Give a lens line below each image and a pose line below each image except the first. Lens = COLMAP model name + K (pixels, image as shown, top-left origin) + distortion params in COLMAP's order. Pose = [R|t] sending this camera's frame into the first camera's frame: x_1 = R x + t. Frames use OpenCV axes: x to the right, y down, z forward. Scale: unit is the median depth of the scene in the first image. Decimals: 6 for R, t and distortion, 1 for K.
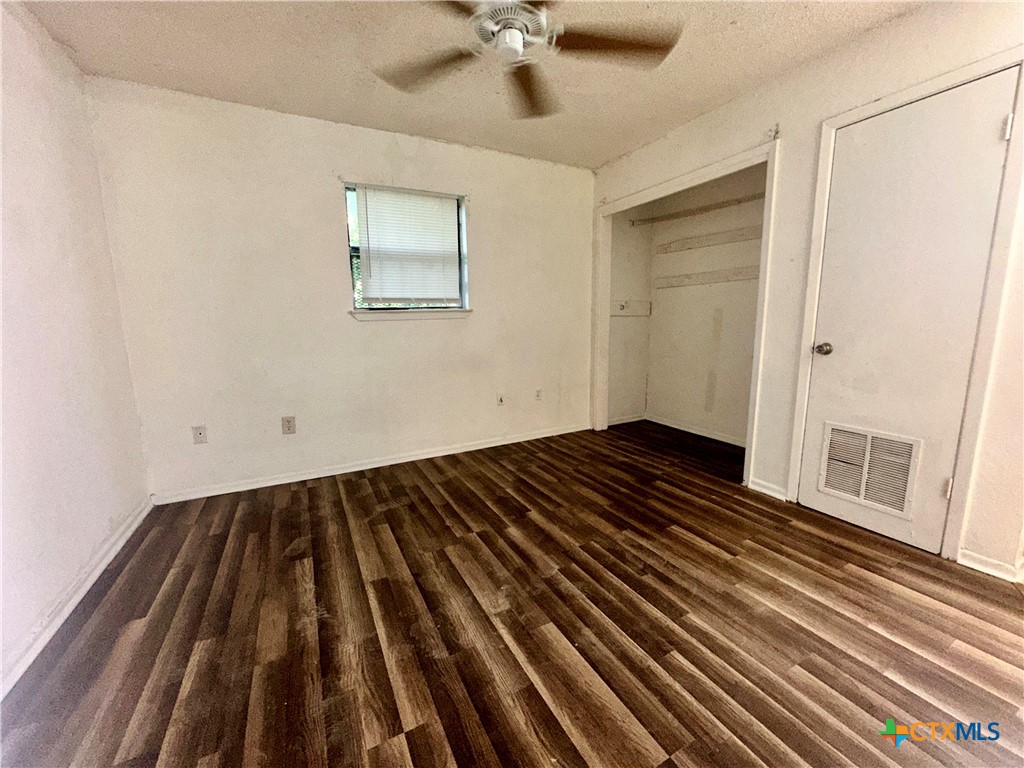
lens RADIAL K [[409.8, 0, 515.9], [0, 409.8, 384.5], [0, 0, 1]] dist [-0.001426, -0.000099]
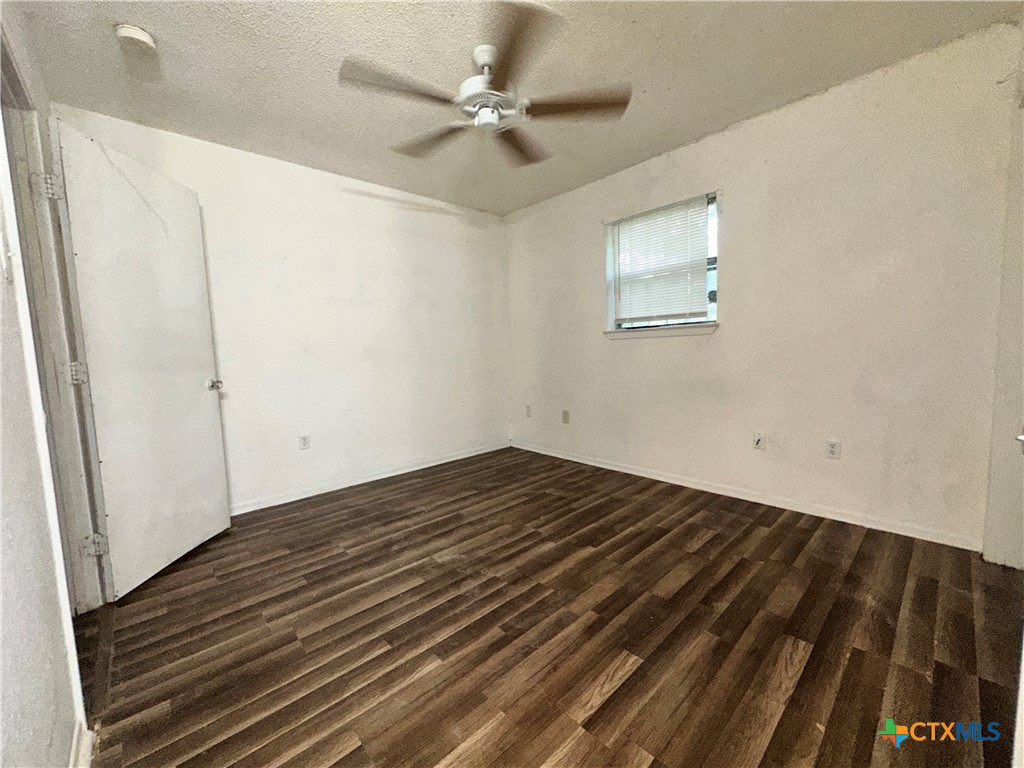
lens RADIAL K [[409.8, 0, 512.1], [0, 409.8, 384.7], [0, 0, 1]] dist [-0.001426, -0.000099]
pose [[0.252500, 0.096548, -0.962768, 0.894569], [-0.124553, 0.989975, 0.066611, -0.094474], [0.959547, 0.103097, 0.261994, 0.588324]]
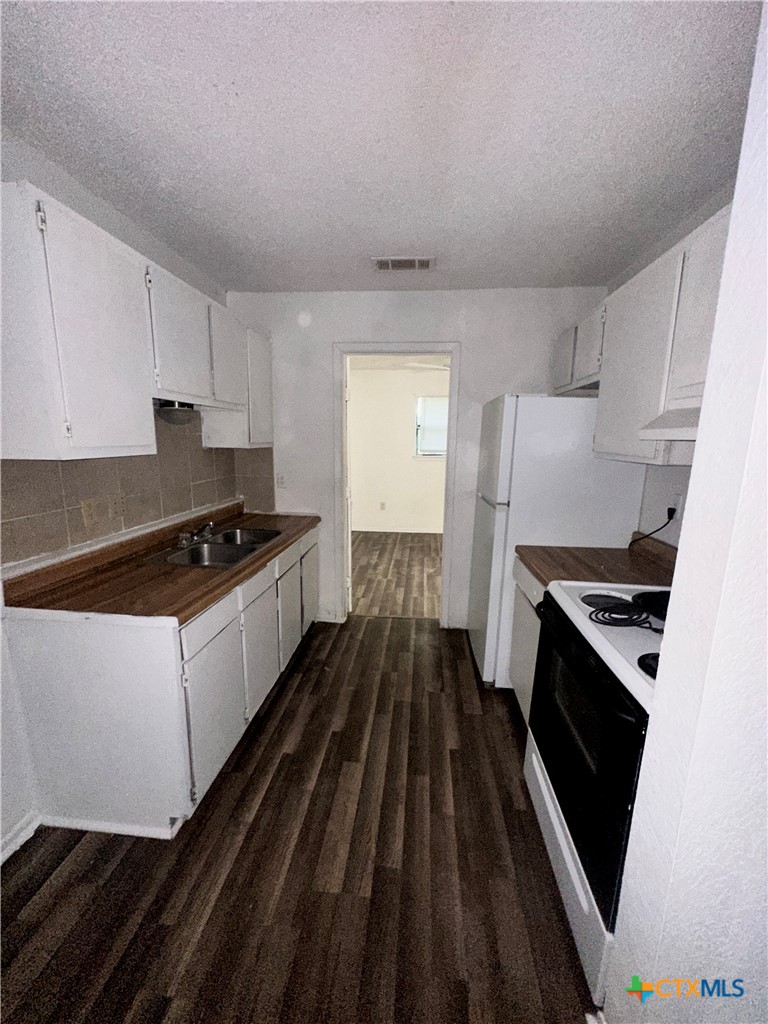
lens RADIAL K [[409.8, 0, 384.7], [0, 409.8, 514.9], [0, 0, 1]] dist [-0.001426, -0.000099]
pose [[0.833909, 0.127925, -0.536871, 0.851268], [-0.111655, 0.991755, 0.062883, 0.007293], [0.540489, 0.007506, 0.841318, -1.130733]]
